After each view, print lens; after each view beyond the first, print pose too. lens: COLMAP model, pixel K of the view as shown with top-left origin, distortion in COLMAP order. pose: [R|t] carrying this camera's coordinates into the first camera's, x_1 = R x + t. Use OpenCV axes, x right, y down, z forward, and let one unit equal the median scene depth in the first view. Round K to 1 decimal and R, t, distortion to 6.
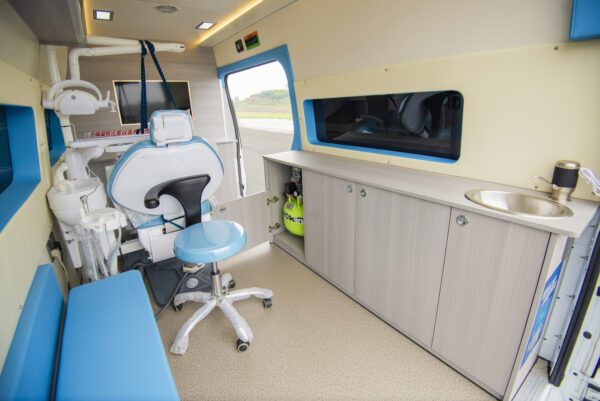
lens RADIAL K [[266.9, 0, 287.6], [0, 266.9, 187.7], [0, 0, 1]] dist [-0.014339, -0.000245]
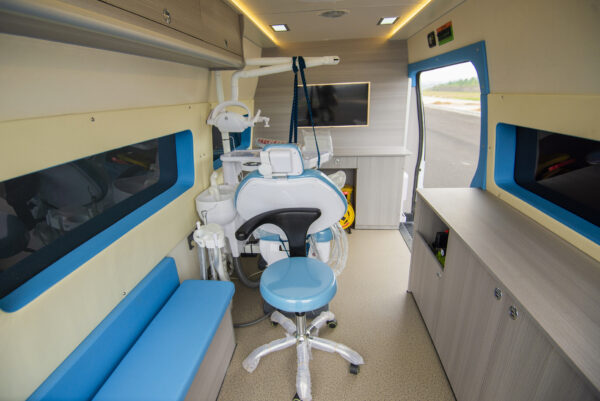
lens RADIAL K [[279.8, 0, 300.0], [0, 279.8, 200.5], [0, 0, 1]] dist [-0.021686, -0.000714]
pose [[0.756433, 0.256832, -0.601537, 0.181272], [-0.198780, 0.966450, 0.162669, -0.189614], [0.623134, -0.003475, 0.782108, 0.185146]]
